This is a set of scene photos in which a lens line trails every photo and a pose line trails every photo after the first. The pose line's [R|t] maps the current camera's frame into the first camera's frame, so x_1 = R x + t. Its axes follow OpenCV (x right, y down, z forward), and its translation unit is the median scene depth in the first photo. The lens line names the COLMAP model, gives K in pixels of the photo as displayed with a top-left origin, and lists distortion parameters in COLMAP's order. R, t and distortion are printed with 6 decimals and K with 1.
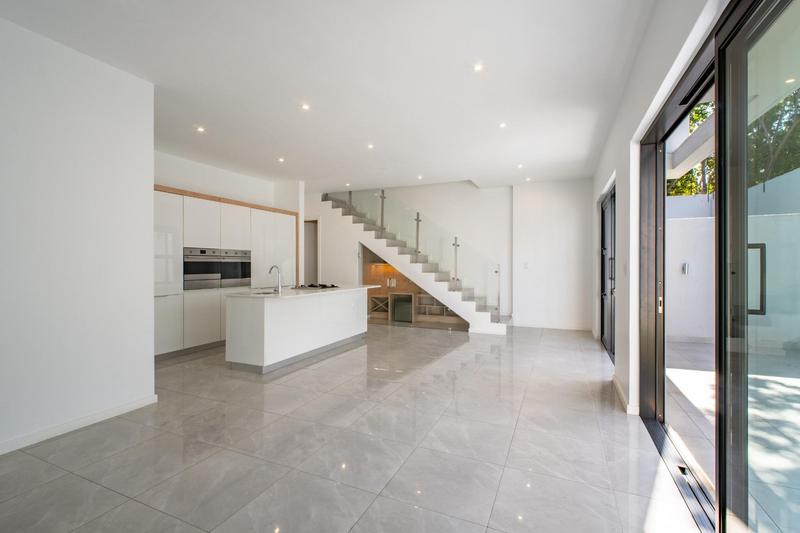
lens RADIAL K [[369.2, 0, 398.8], [0, 369.2, 263.8], [0, 0, 1]] dist [-0.001354, -0.000044]
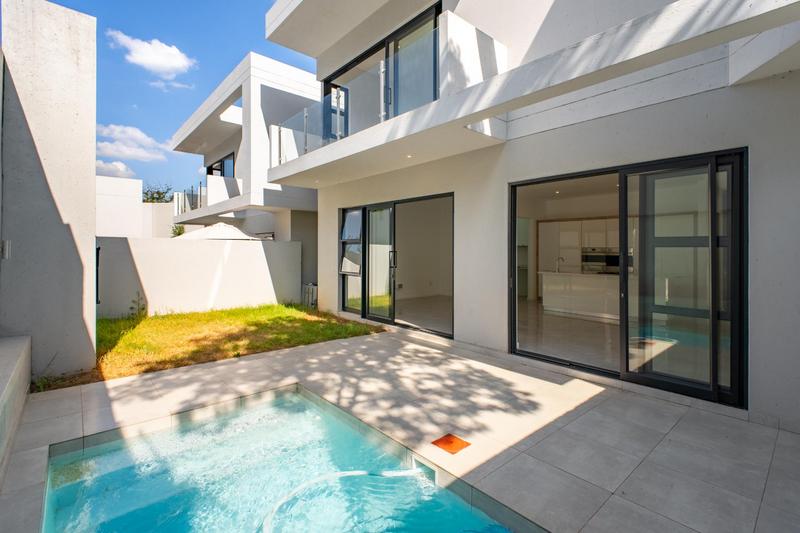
lens RADIAL K [[369.2, 0, 399.7], [0, 369.2, 258.1], [0, 0, 1]] dist [-0.001354, -0.000044]
pose [[-0.414194, 0.009306, -0.910141, 1.393201], [-0.003791, 0.999921, 0.011949, -0.008968], [0.910181, 0.008399, -0.414126, 0.847032]]
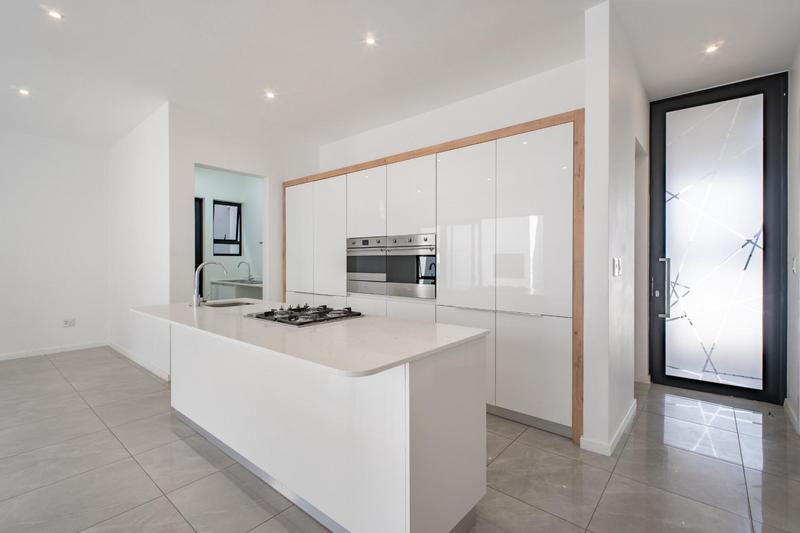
lens RADIAL K [[369.2, 0, 399.9], [0, 369.2, 263.0], [0, 0, 1]] dist [-0.001354, -0.000044]
pose [[-0.282942, 0.004584, -0.959126, 0.139454], [0.002752, 0.999988, 0.003967, 0.005448], [0.959133, -0.001517, -0.282951, 1.212979]]
